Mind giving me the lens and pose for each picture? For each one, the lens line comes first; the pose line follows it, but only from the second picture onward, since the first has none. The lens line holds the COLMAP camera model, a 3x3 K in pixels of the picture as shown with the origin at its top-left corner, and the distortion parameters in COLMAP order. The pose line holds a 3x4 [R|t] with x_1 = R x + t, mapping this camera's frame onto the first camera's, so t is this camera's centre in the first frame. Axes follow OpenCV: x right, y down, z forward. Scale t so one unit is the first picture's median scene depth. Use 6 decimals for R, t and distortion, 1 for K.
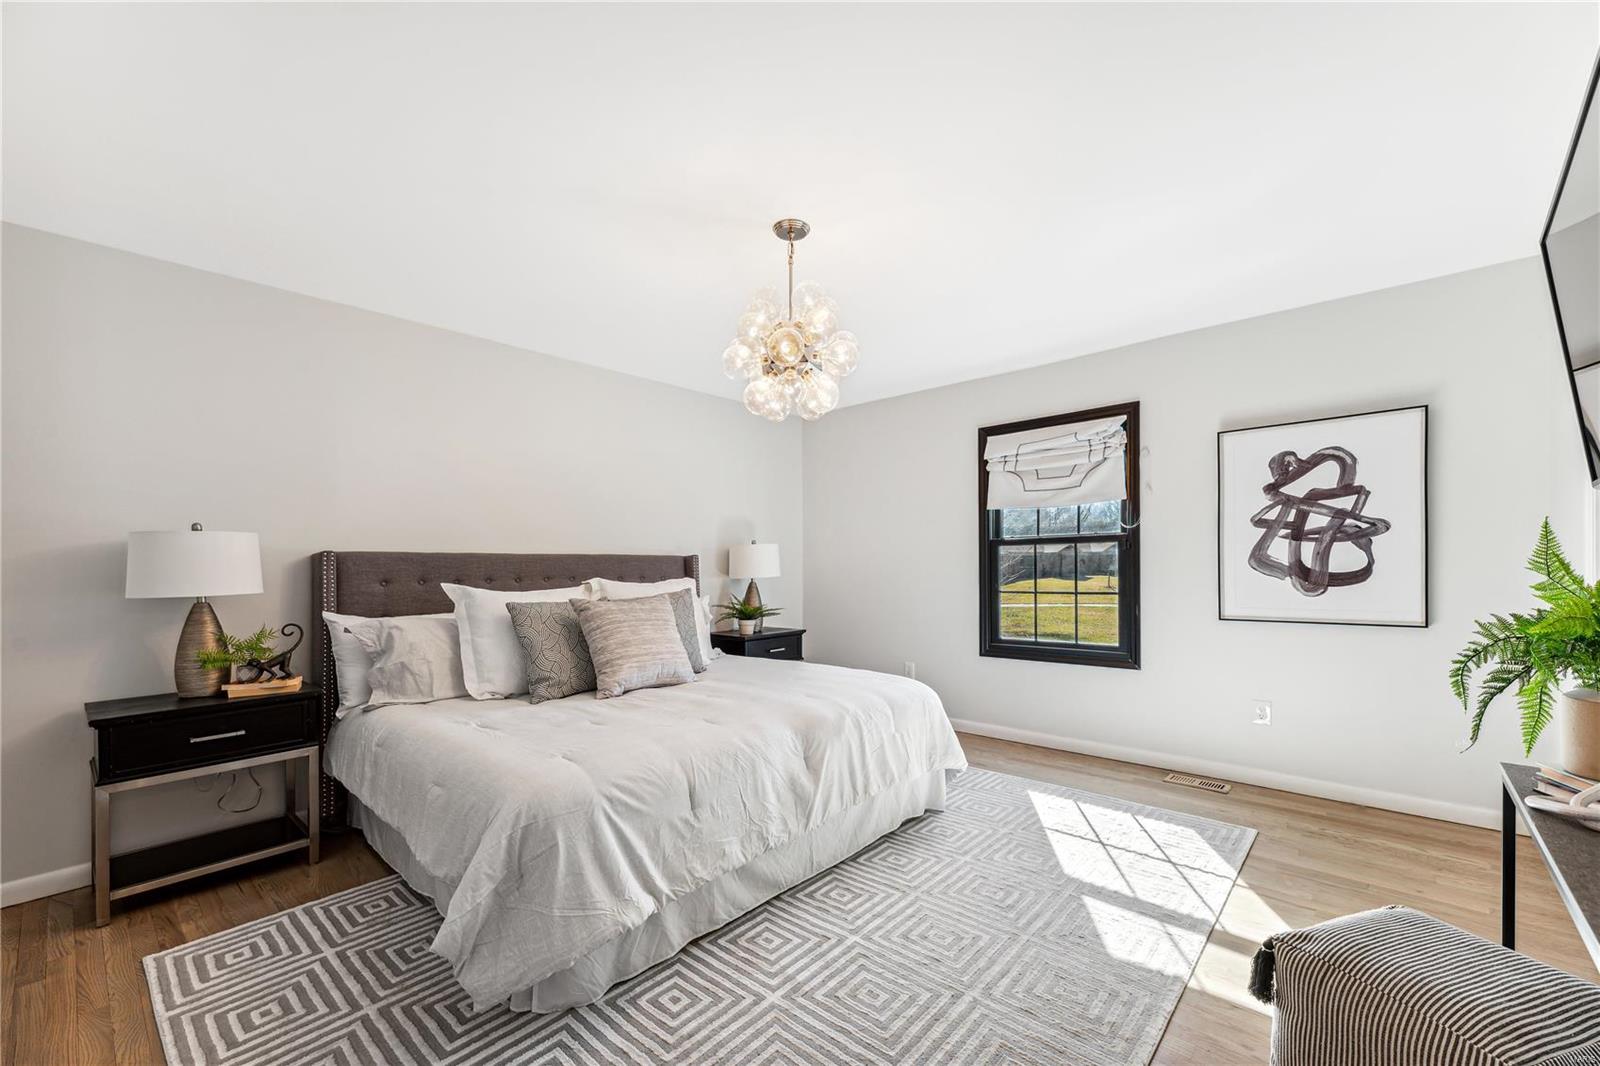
lens RADIAL K [[645.8, 0, 804.8], [0, 645.8, 564.7], [0, 0, 1]] dist [0.011767, 0.000438]
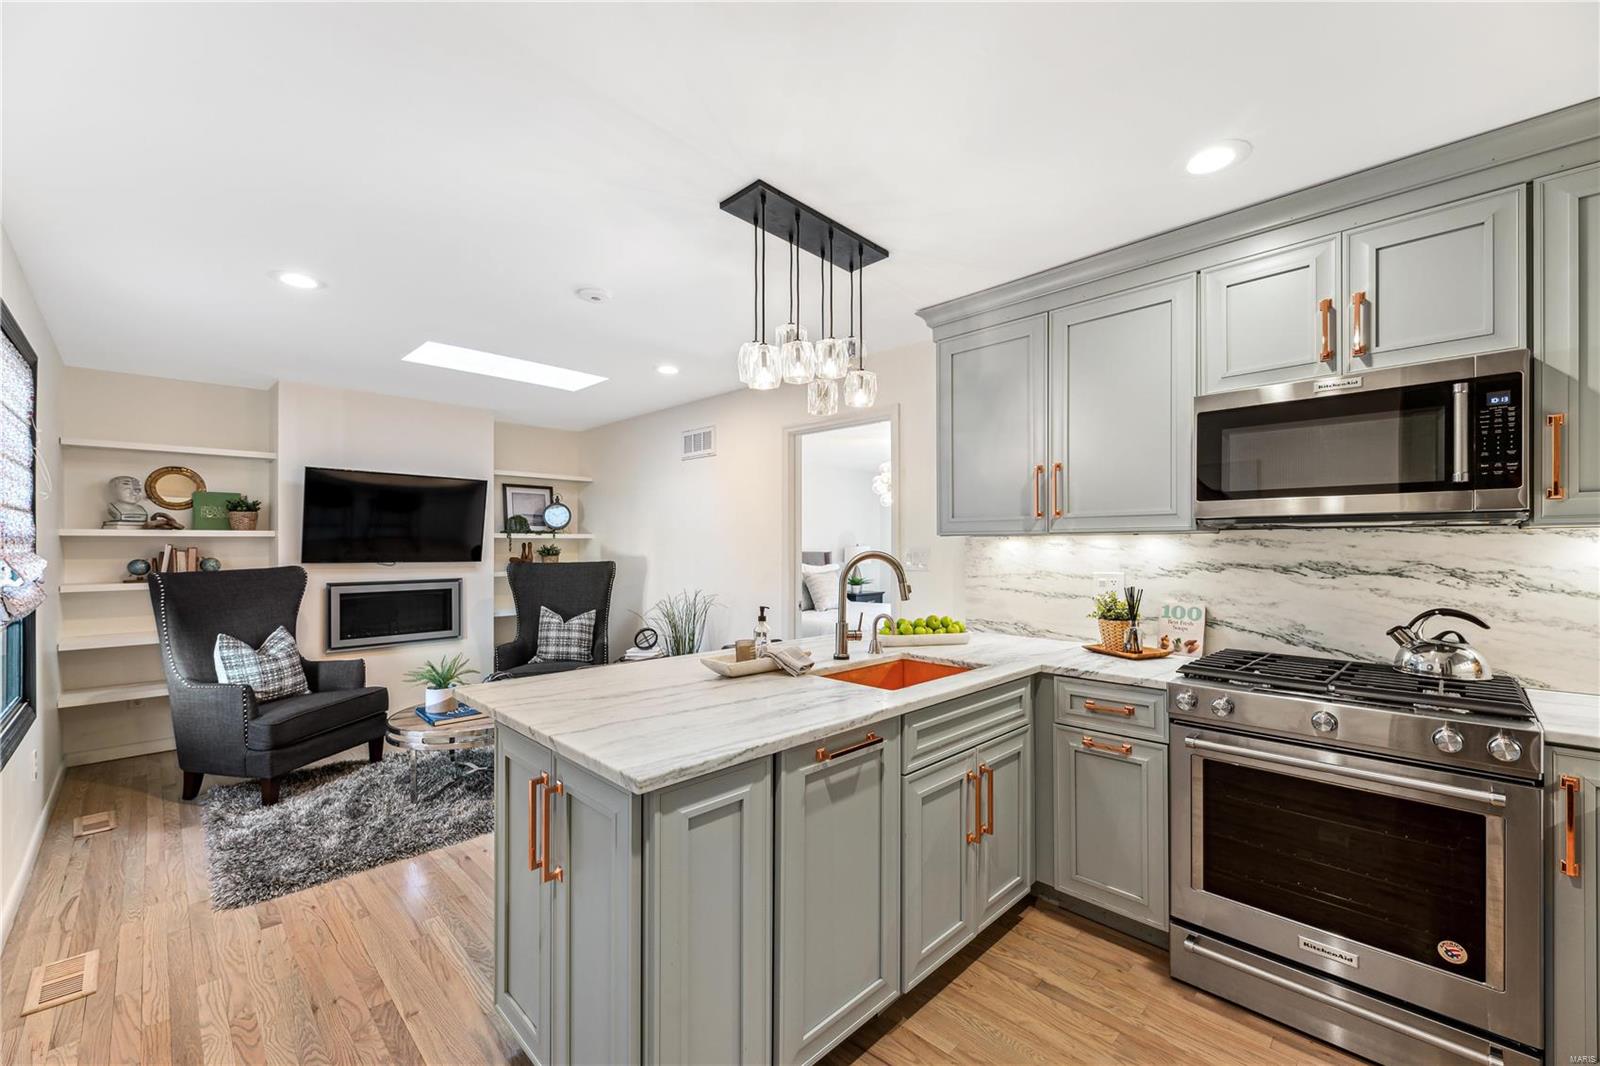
lens RADIAL K [[645.8, 0, 798.4], [0, 645.8, 543.2], [0, 0, 1]] dist [0.011767, 0.000438]
pose [[0.998129, 0.010207, -0.060289, -0.199816], [-0.010436, 0.999939, -0.003482, -0.047951], [0.060250, 0.004104, 0.998175, -1.331227]]
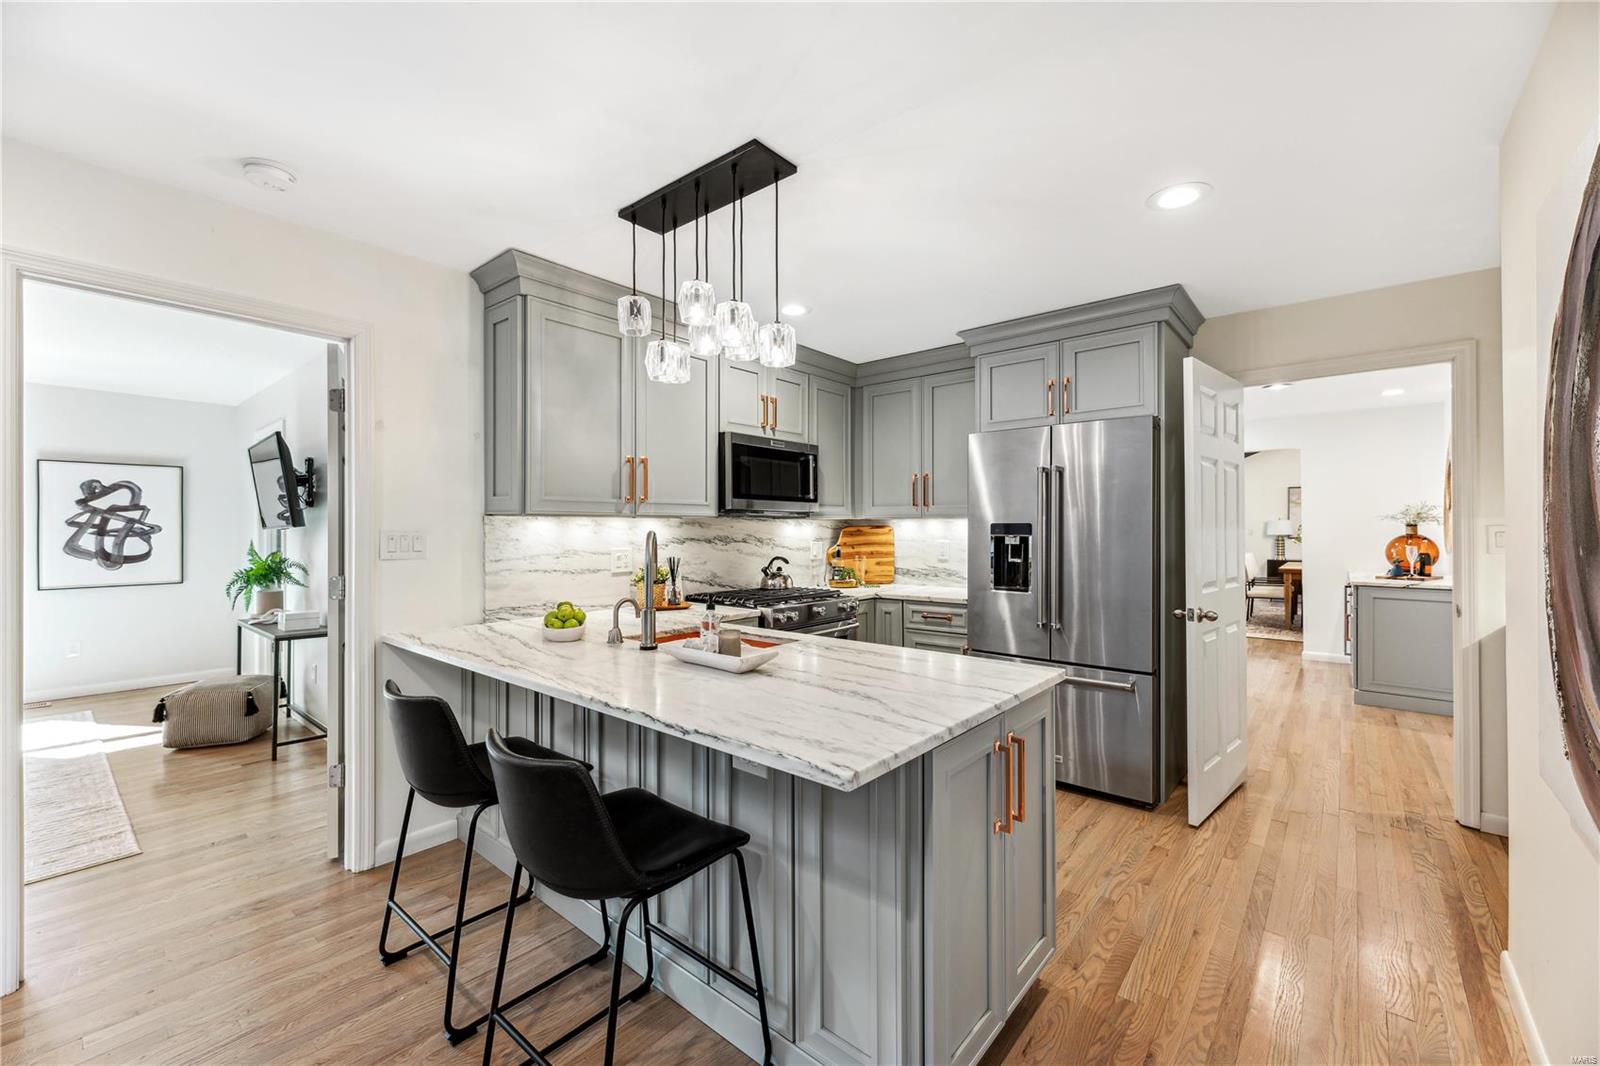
lens RADIAL K [[645.8, 0, 796.6], [0, 645.8, 527.8], [0, 0, 1]] dist [0.011767, 0.000438]
pose [[-0.025852, 0.012350, 0.999589, -0.920164], [0.000993, 0.999924, -0.012328, -0.036260], [-0.999665, 0.000674, -0.025862, -0.687667]]
